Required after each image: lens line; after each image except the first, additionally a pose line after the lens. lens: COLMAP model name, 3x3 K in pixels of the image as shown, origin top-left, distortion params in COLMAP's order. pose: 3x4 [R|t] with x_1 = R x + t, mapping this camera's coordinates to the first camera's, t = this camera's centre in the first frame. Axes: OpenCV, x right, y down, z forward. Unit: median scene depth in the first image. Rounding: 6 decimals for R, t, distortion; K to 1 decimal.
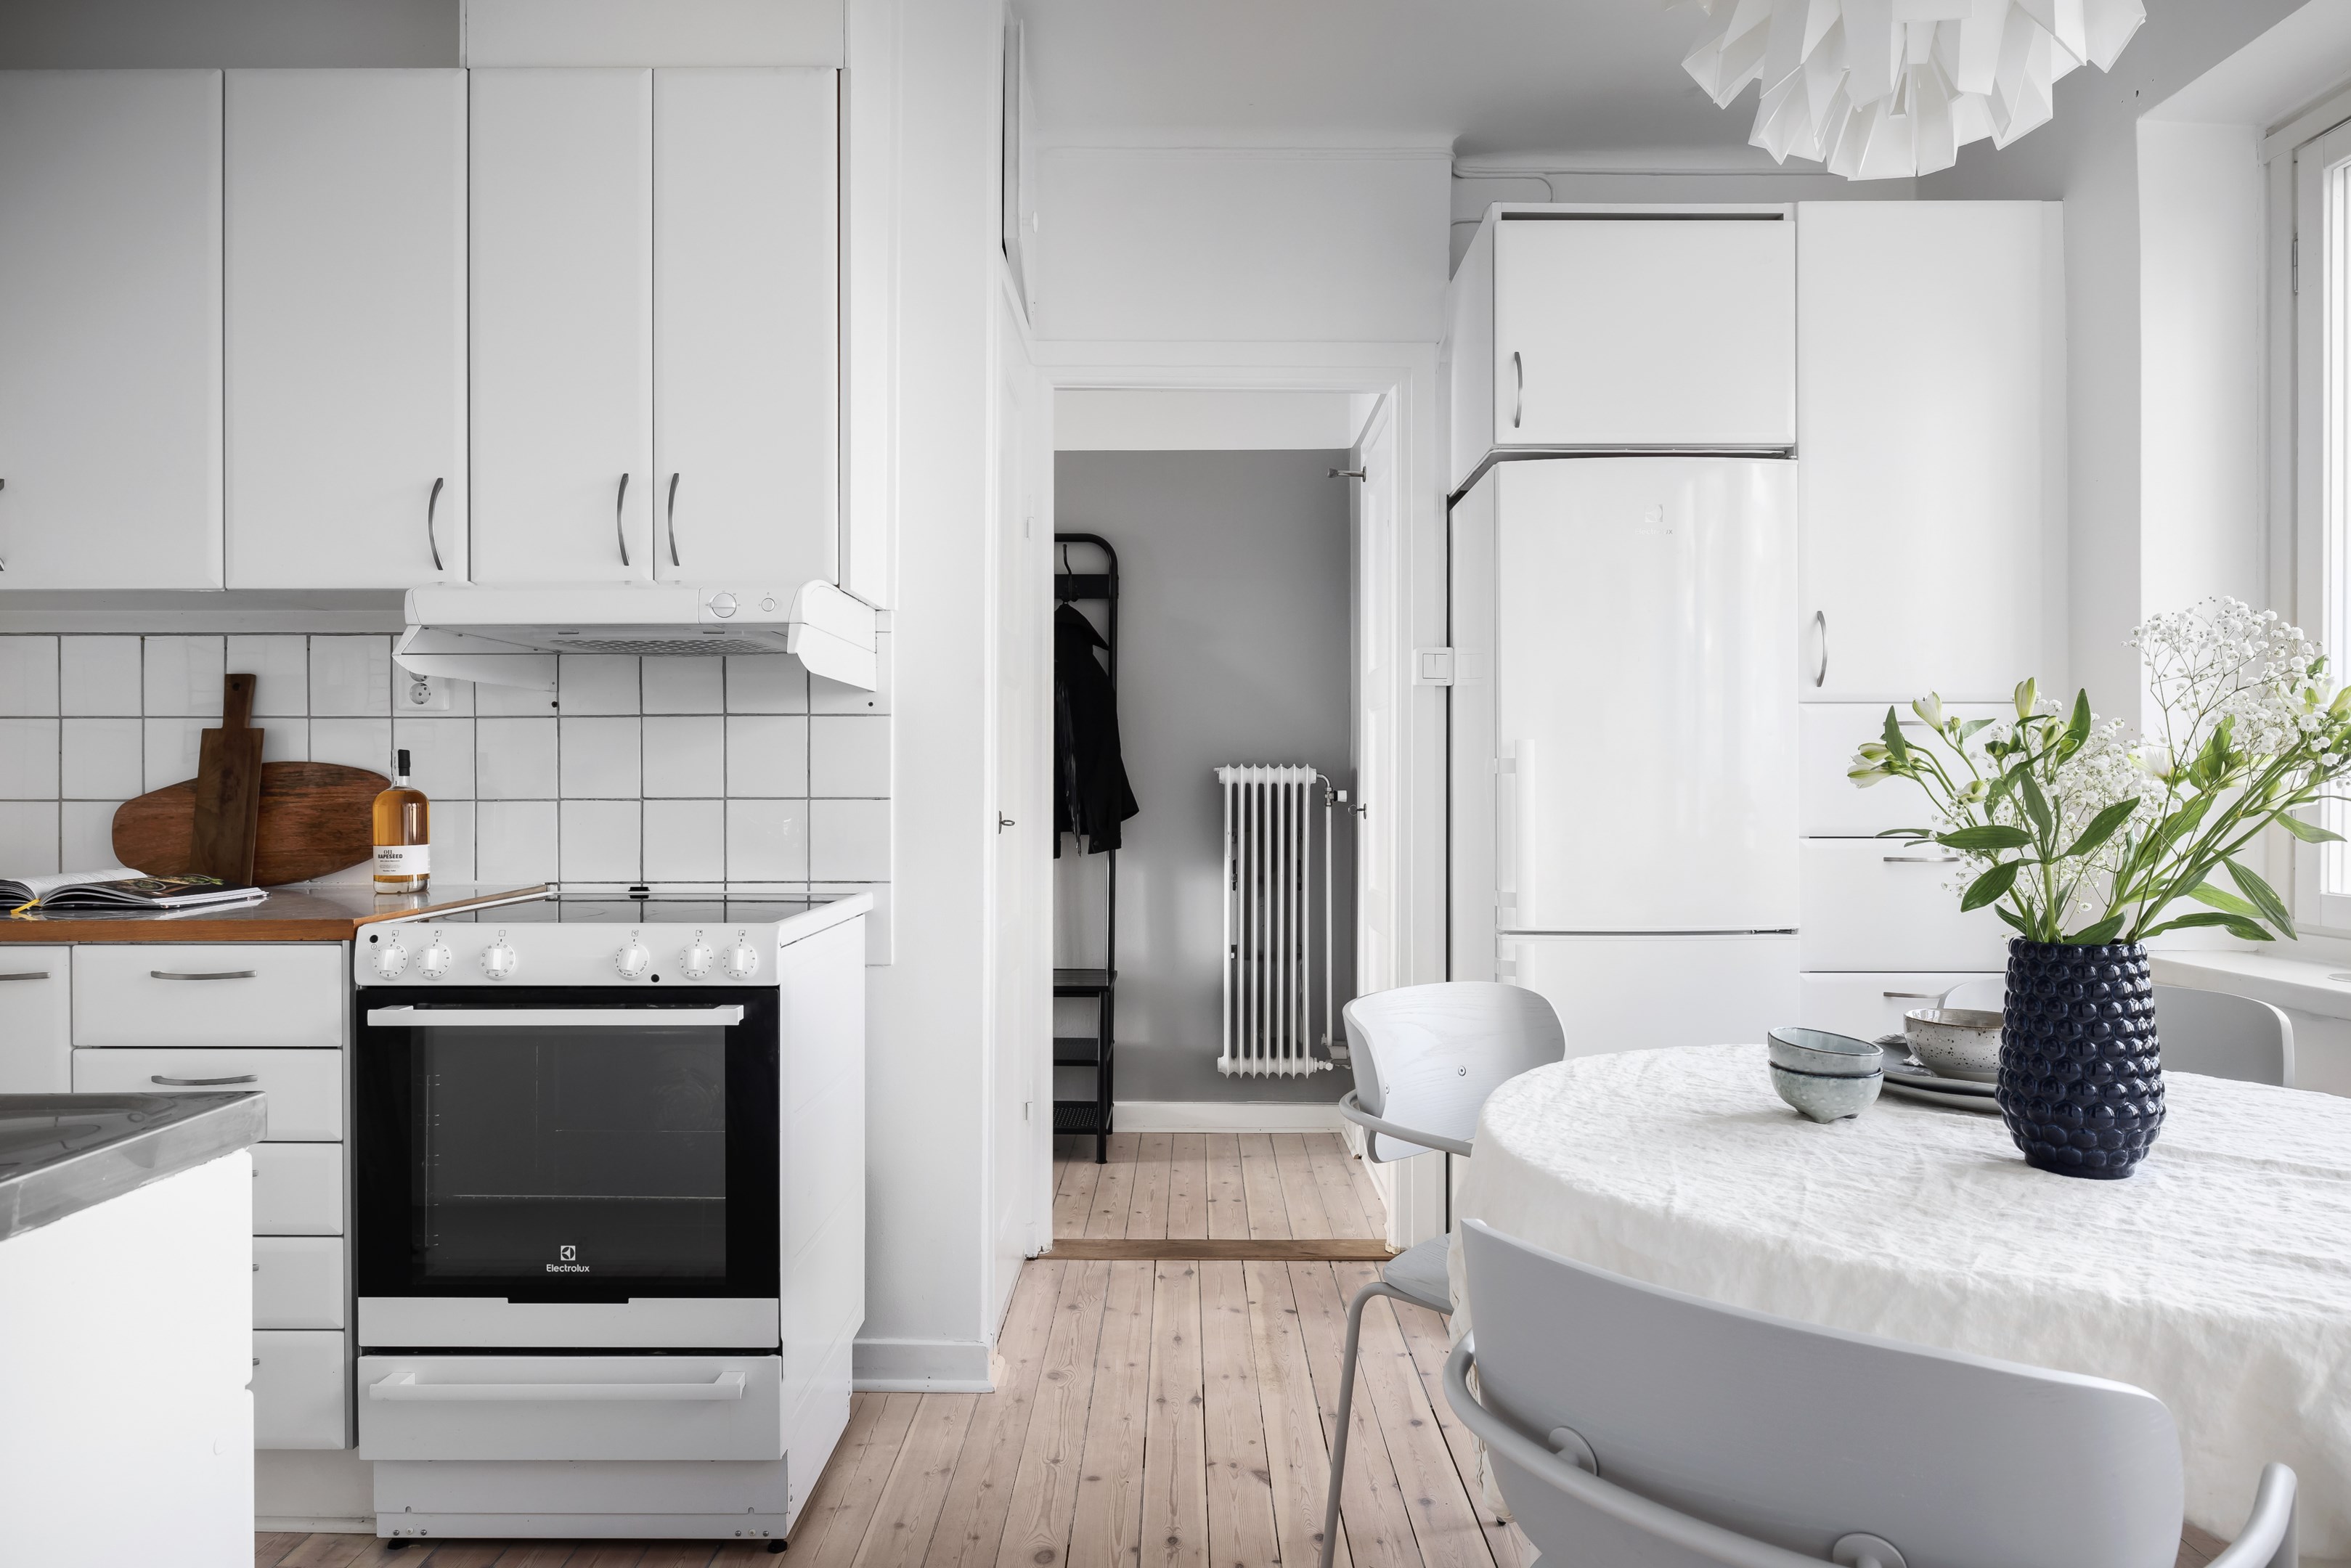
lens RADIAL K [[1407.9, 0, 1173.5], [0, 1407.9, 795.1], [0, 0, 1]] dist [-0.008484, 0.001356]
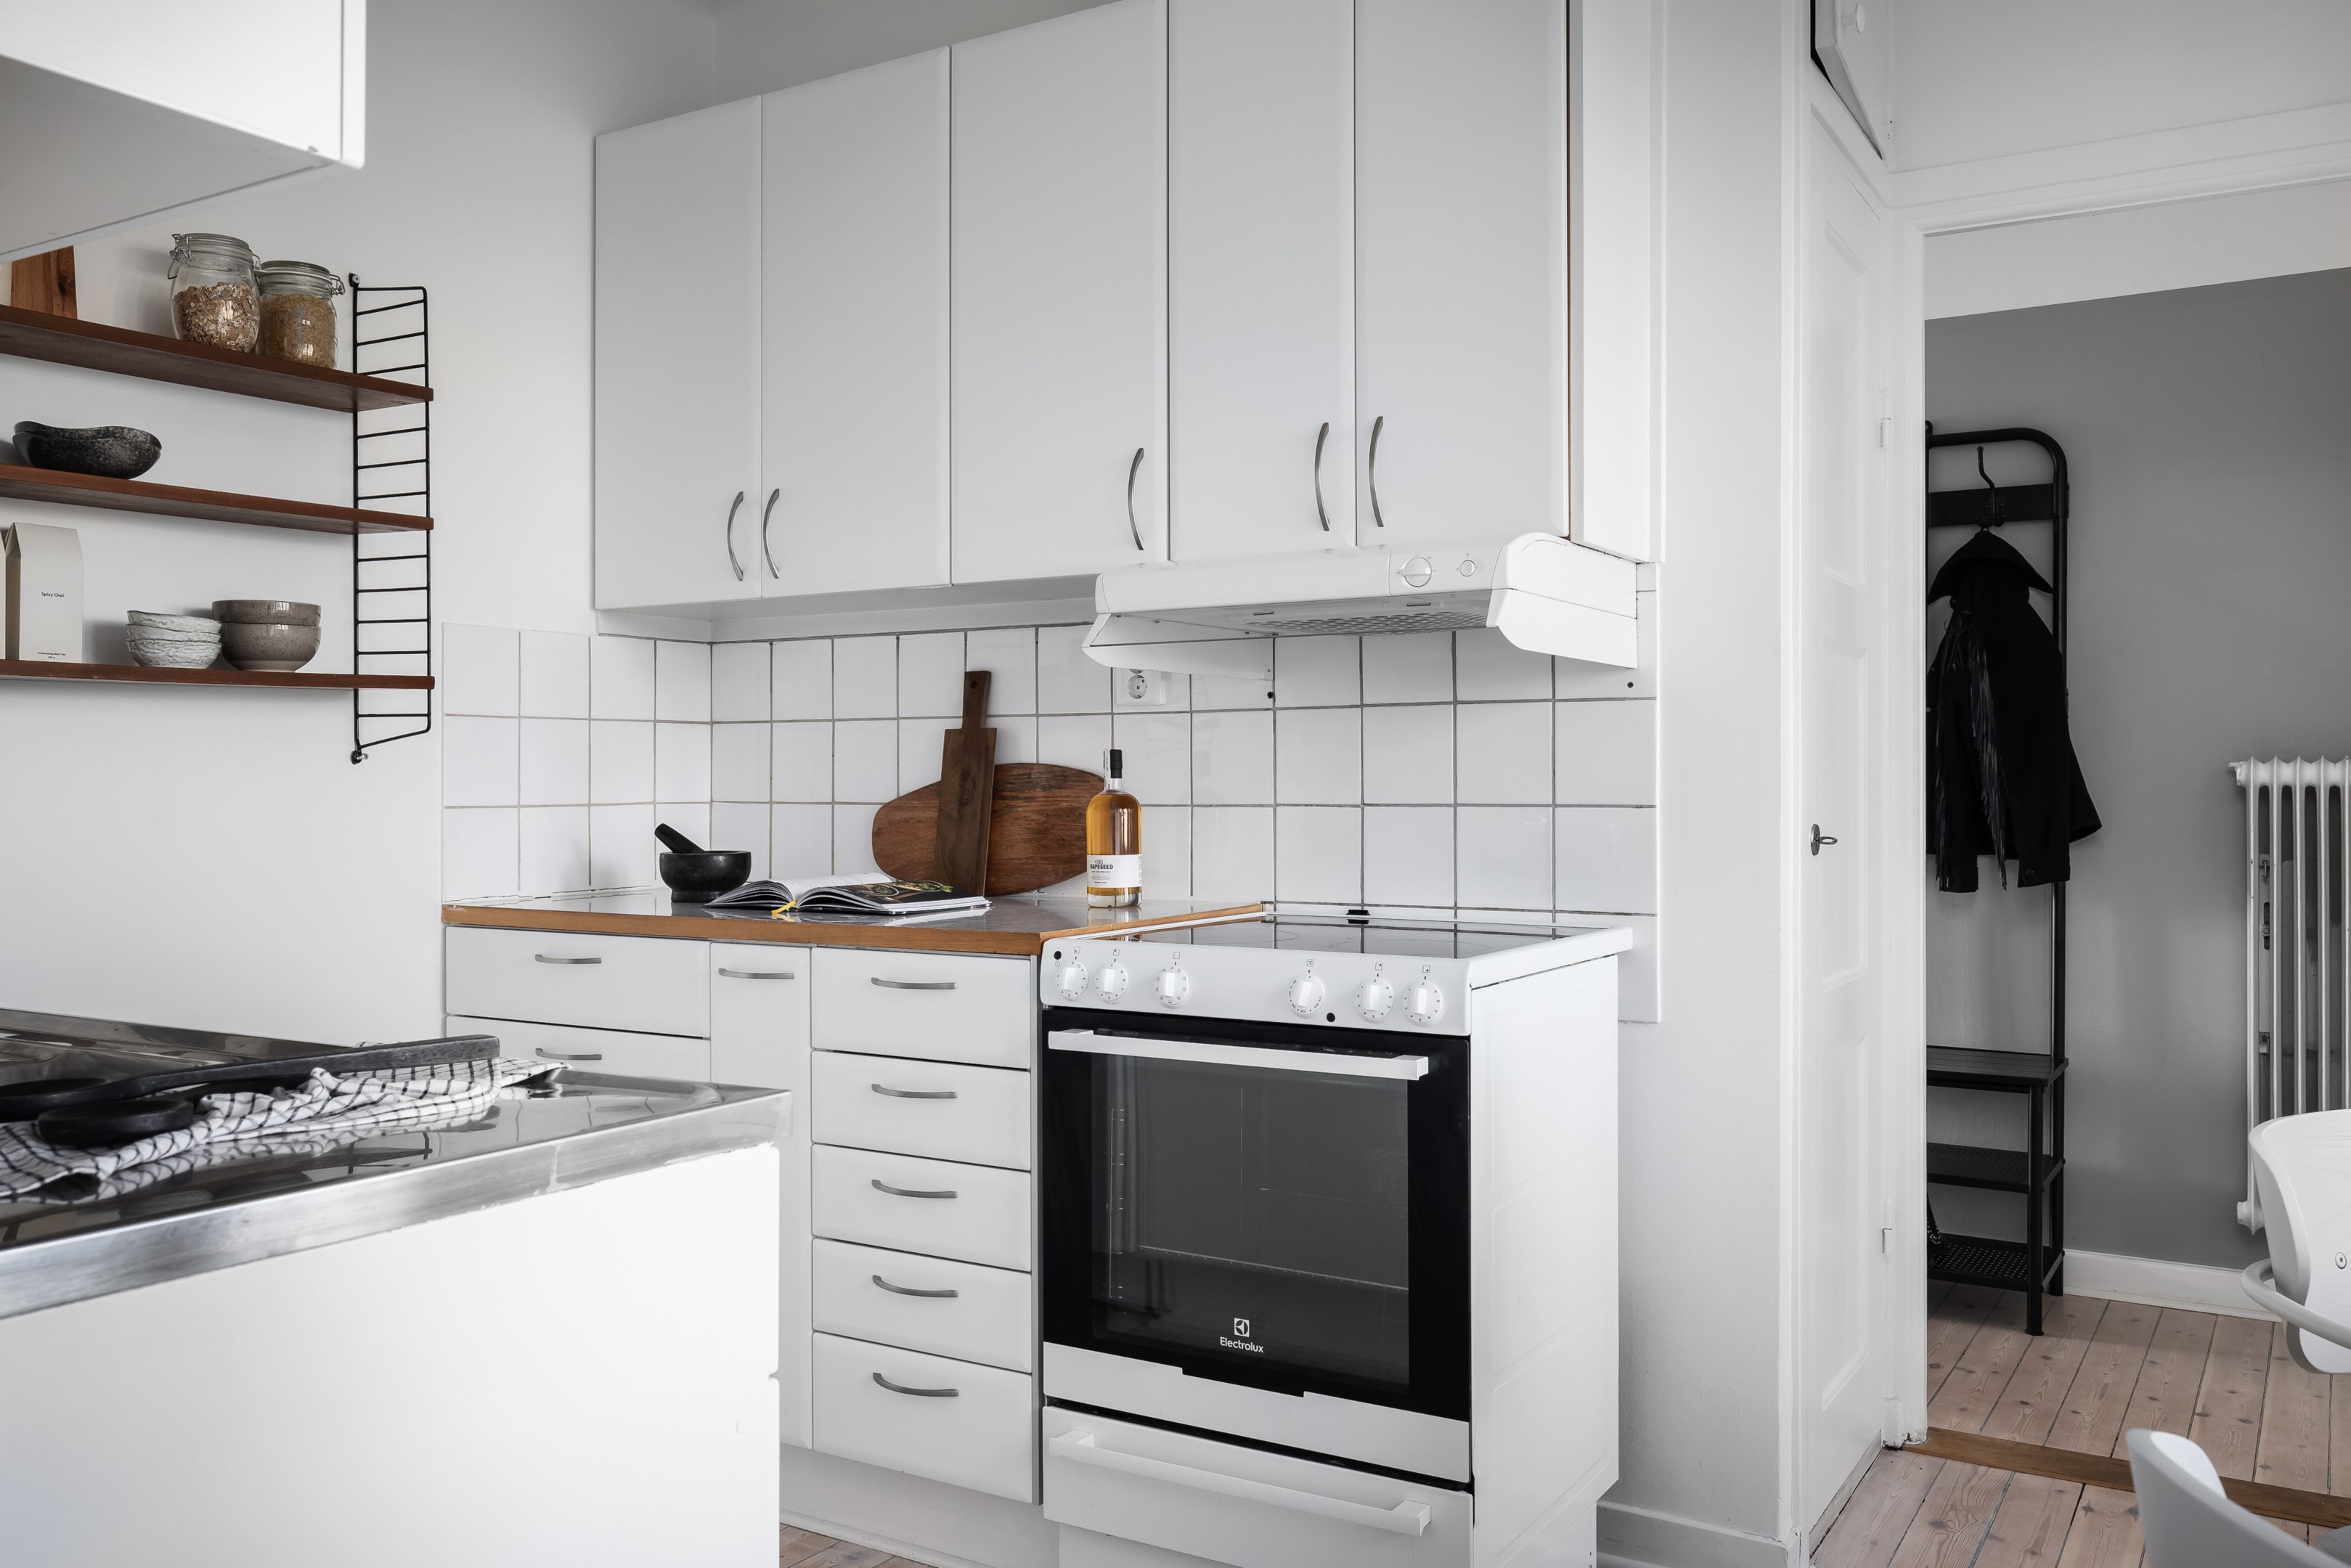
lens RADIAL K [[1859.0, 0, 1180.2], [0, 1859.0, 777.1], [0, 0, 1]] dist [-0.003236, 0.006245]
pose [[0.854489, -0.002197, -0.519465, 0.108694], [-0.004084, 0.999932, -0.010947, -0.001375], [0.519454, 0.011476, 0.854421, -0.004897]]
